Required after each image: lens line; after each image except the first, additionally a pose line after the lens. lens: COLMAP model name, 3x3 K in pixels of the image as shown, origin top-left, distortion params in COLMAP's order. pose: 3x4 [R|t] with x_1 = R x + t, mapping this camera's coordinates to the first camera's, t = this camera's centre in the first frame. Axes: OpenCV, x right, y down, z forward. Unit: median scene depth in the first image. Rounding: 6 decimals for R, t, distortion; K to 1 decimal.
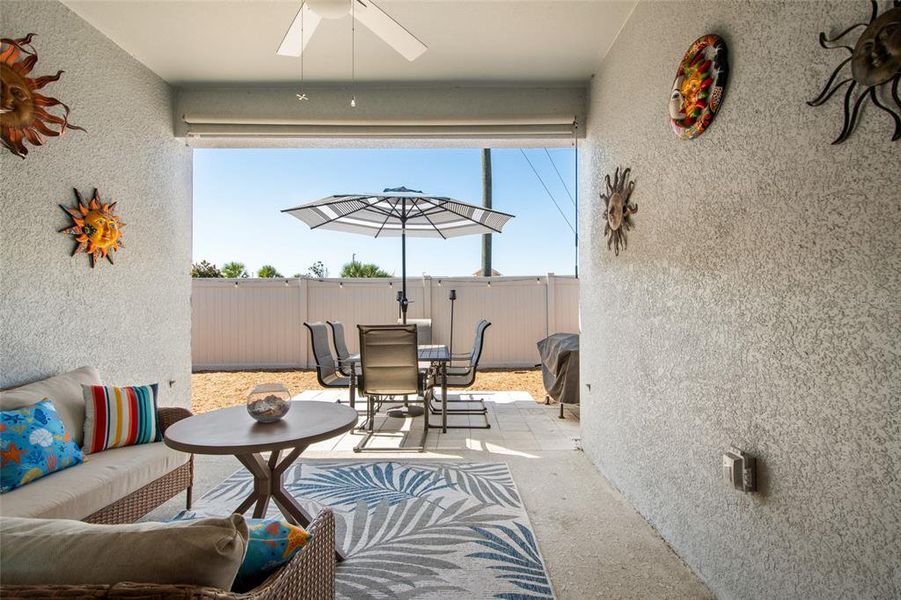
lens RADIAL K [[421.5, 0, 455.0], [0, 421.5, 302.9], [0, 0, 1]] dist [-0.002090, -0.000852]
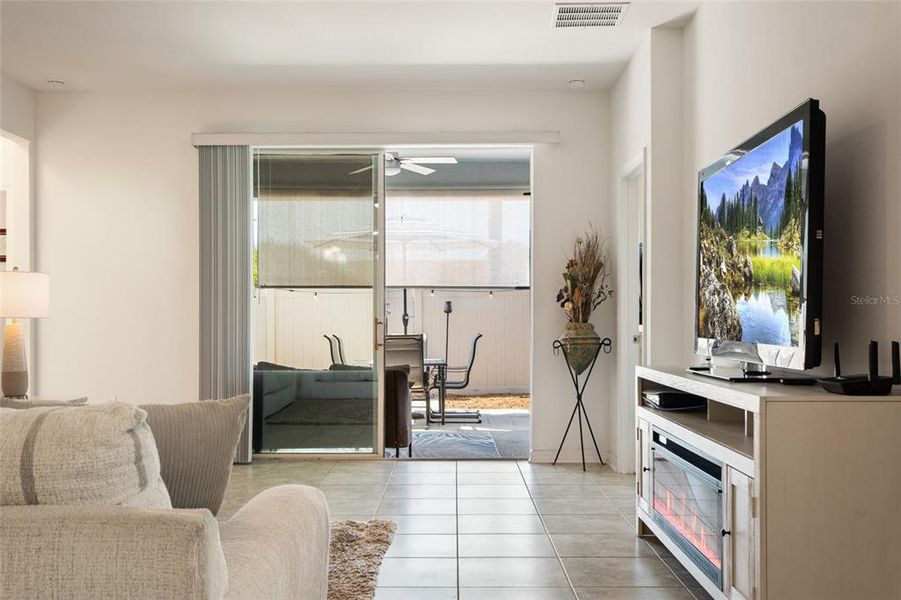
lens RADIAL K [[901.7, 0, 453.6], [0, 901.7, 324.4], [0, 0, 1]] dist [0.005370, 0.000979]
pose [[0.999984, -0.000039, 0.005624, -0.012786], [-0.000025, 0.999935, 0.011381, -0.015193], [-0.005624, -0.011381, 0.999919, -2.181615]]
